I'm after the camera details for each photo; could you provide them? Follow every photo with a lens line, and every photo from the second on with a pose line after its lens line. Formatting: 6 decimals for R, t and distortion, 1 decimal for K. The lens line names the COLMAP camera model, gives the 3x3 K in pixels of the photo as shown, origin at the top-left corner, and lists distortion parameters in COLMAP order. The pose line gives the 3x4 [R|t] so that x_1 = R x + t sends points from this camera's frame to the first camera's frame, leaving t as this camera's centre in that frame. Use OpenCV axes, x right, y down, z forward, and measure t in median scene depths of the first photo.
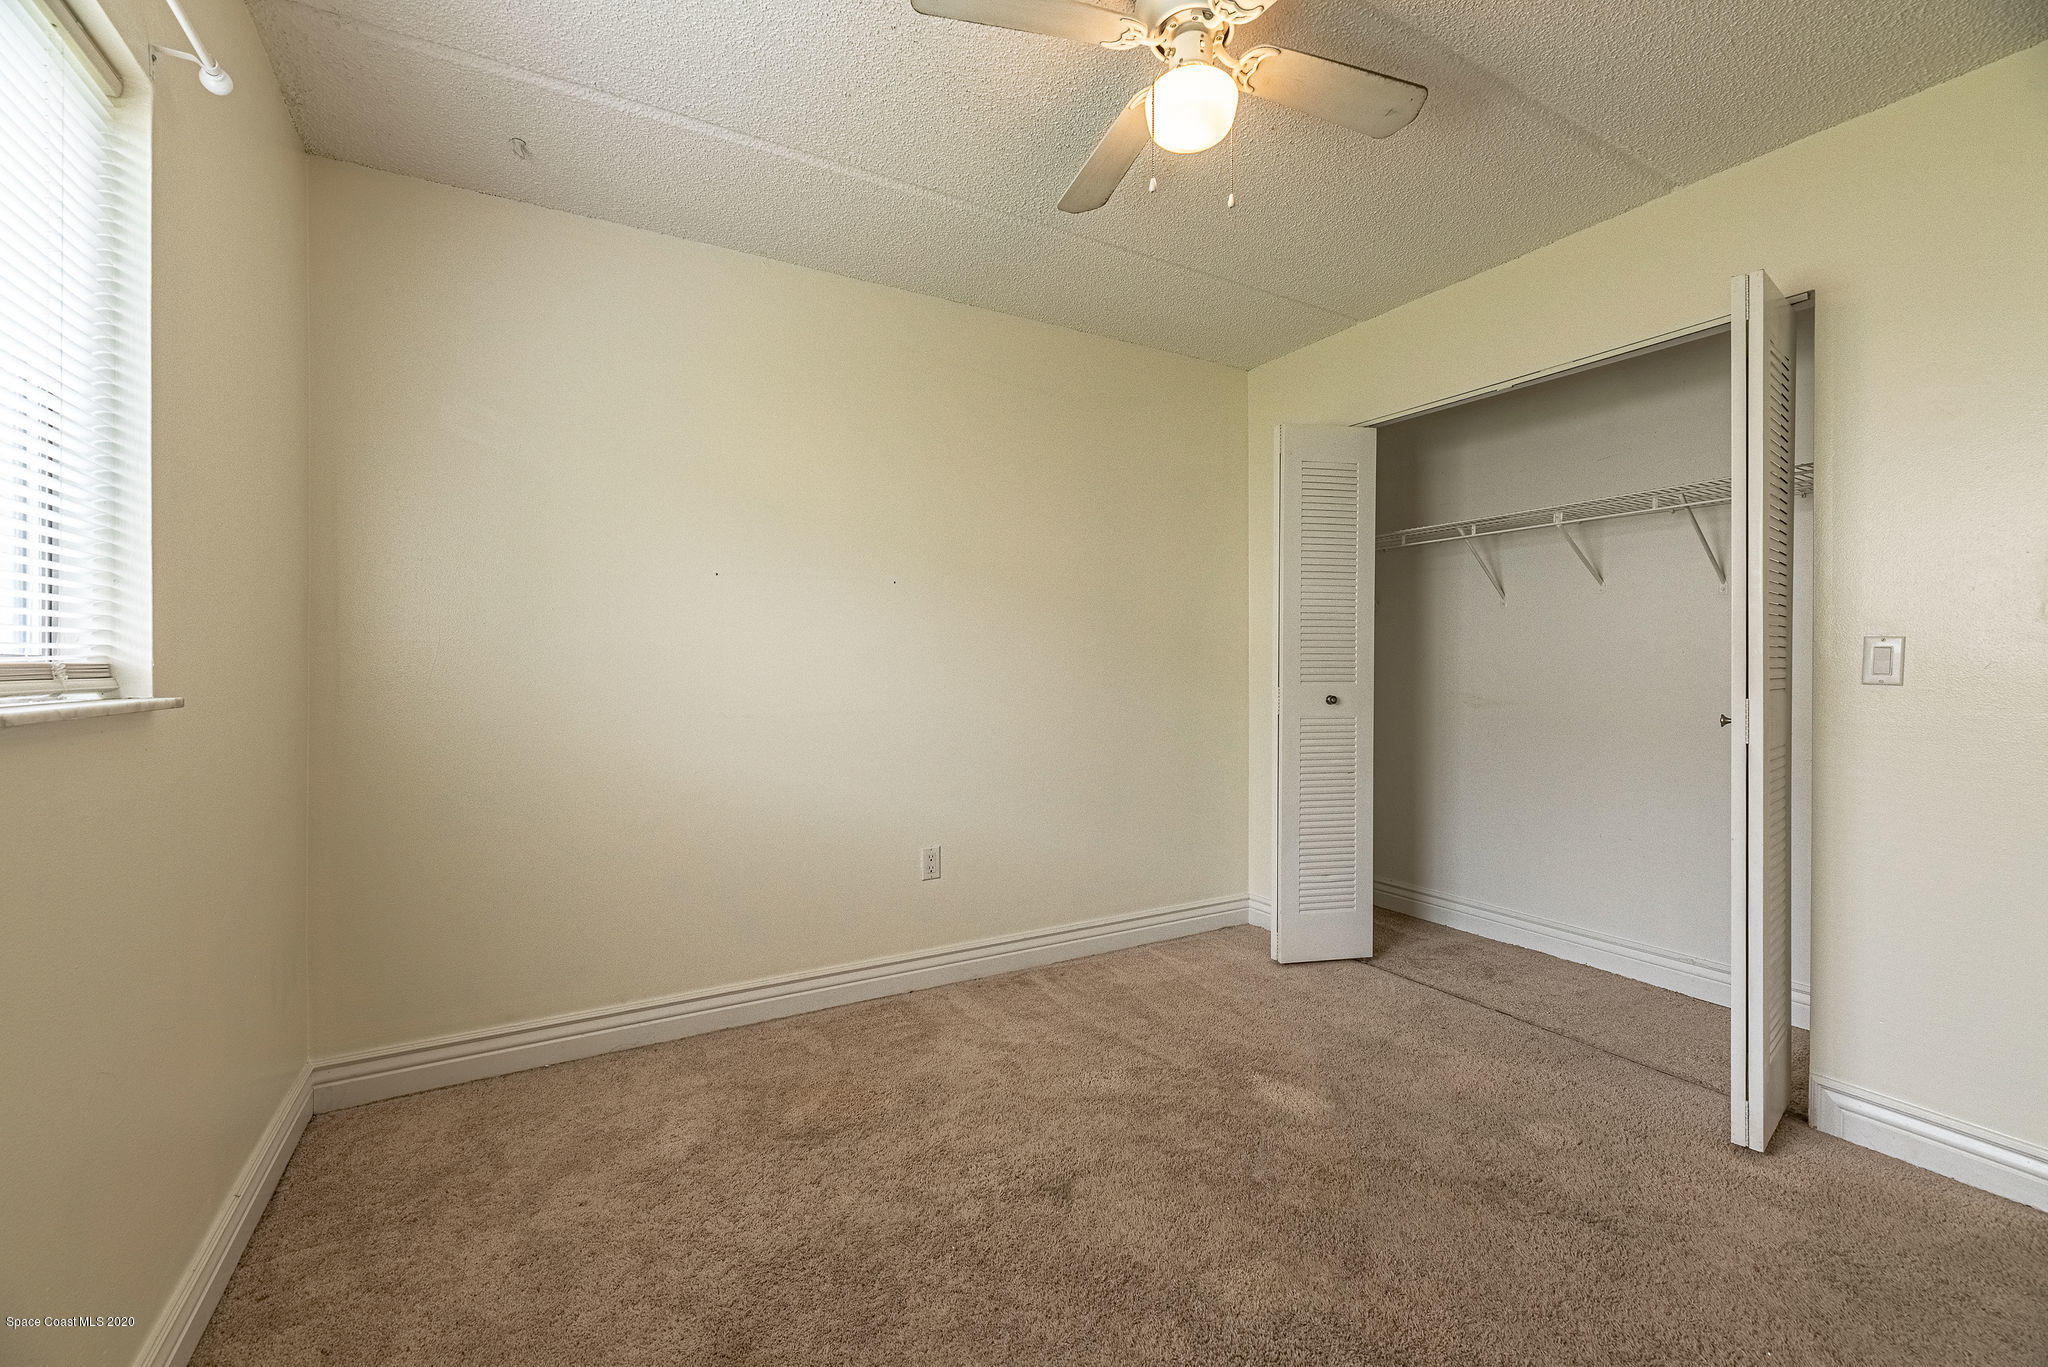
lens RADIAL K [[831.2, 0, 1022.8], [0, 831.2, 686.0], [0, 0, 1]] dist [-0.000502, -0.000408]
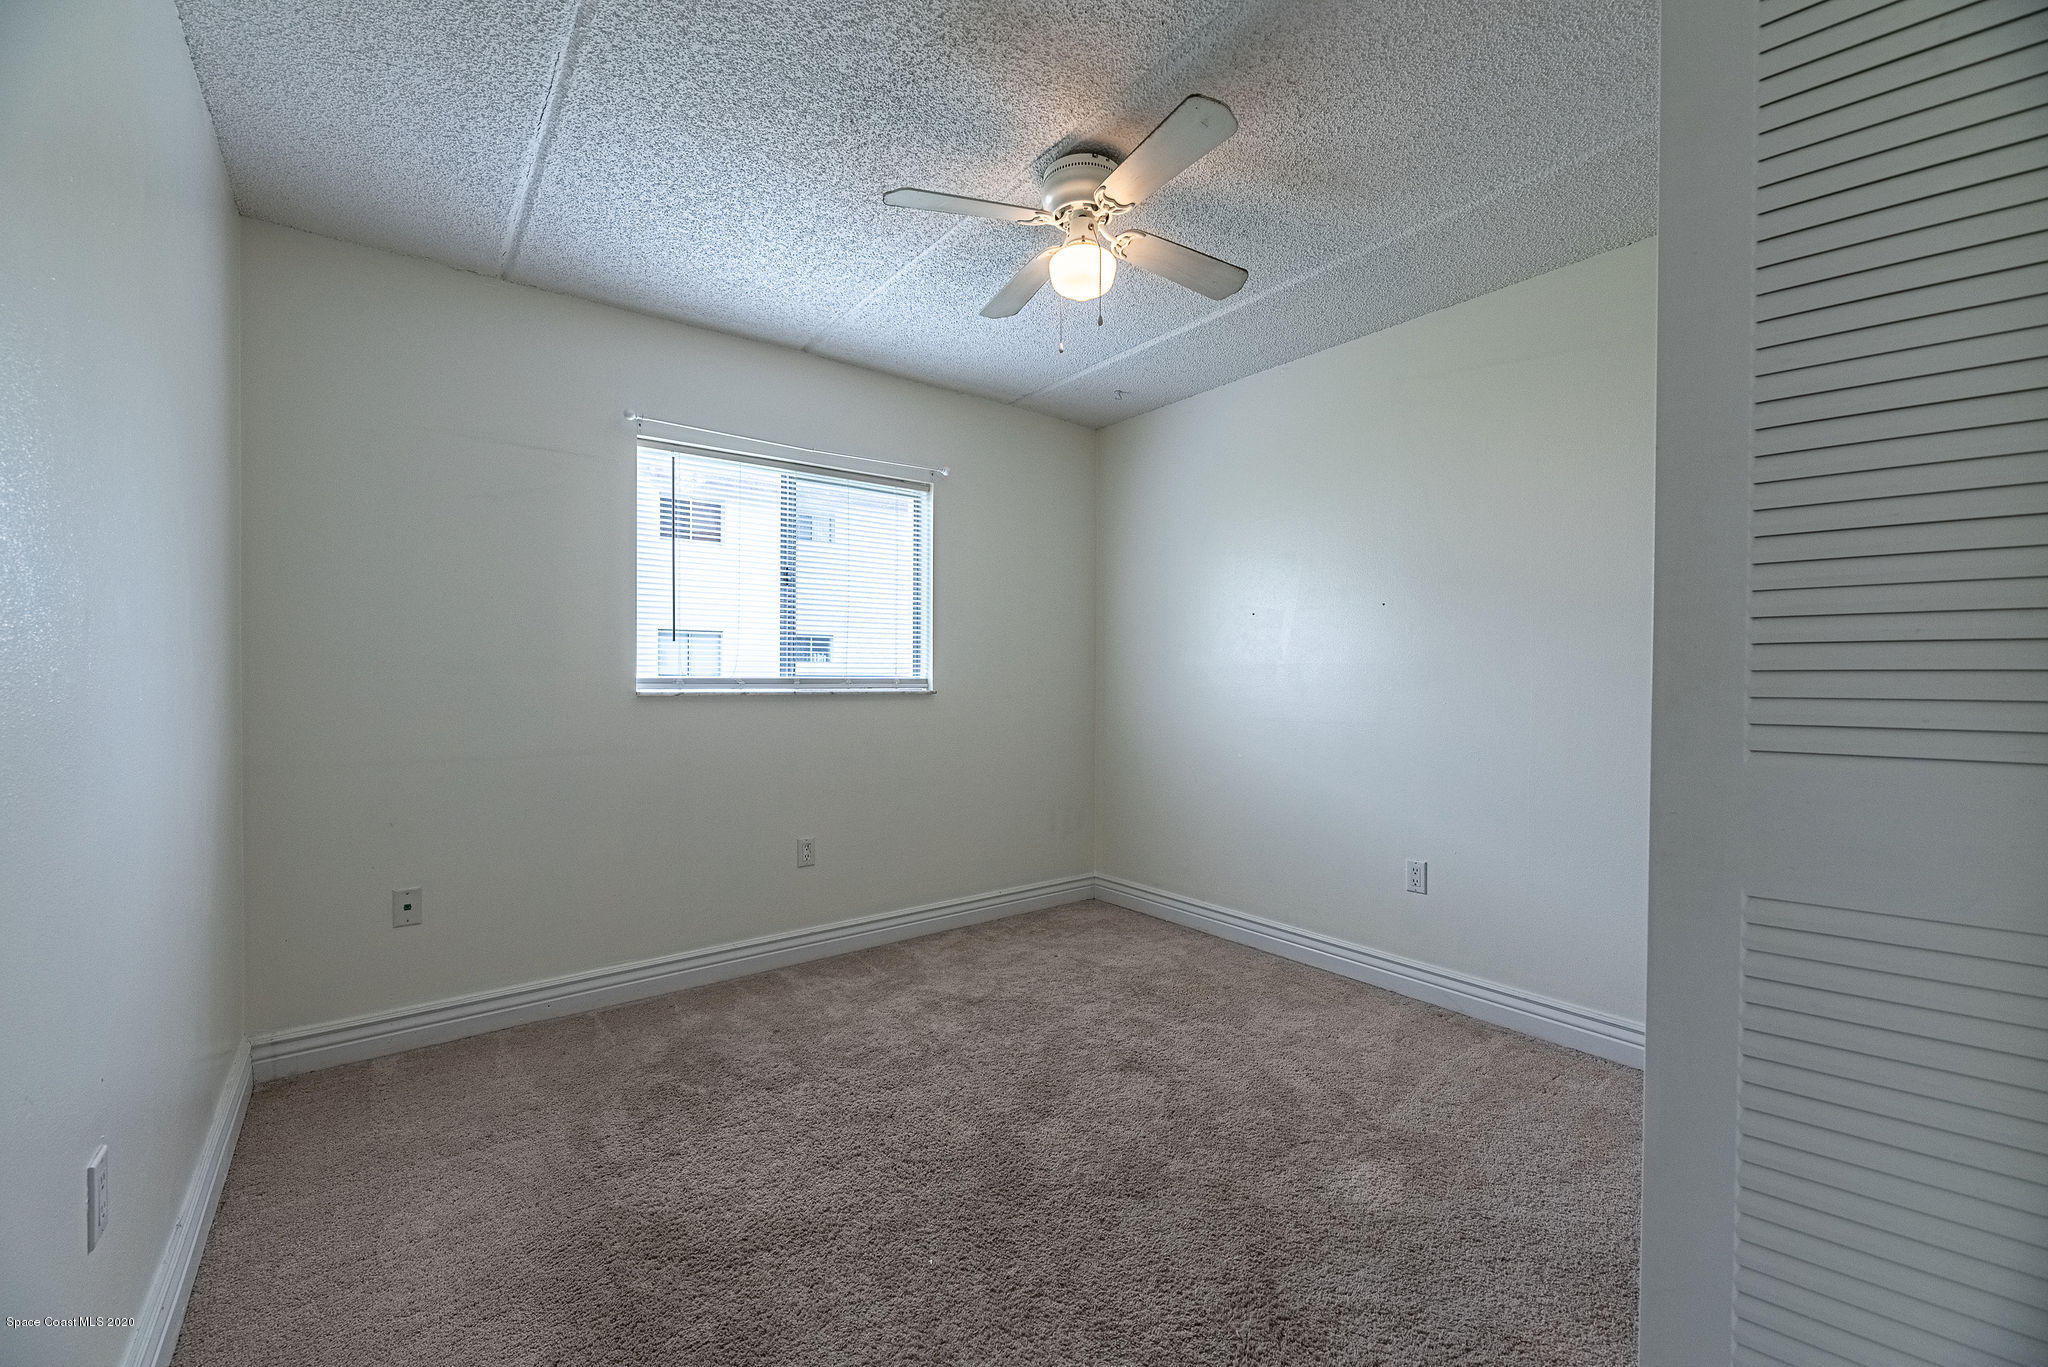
lens RADIAL K [[831.2, 0, 1022.8], [0, 831.2, 686.0], [0, 0, 1]] dist [-0.000502, -0.000408]
pose [[0.160923, 0.018889, -0.986786, 1.082423], [-0.030441, 0.999436, 0.014167, -0.026353], [0.986497, 0.027759, 0.161407, 0.470387]]
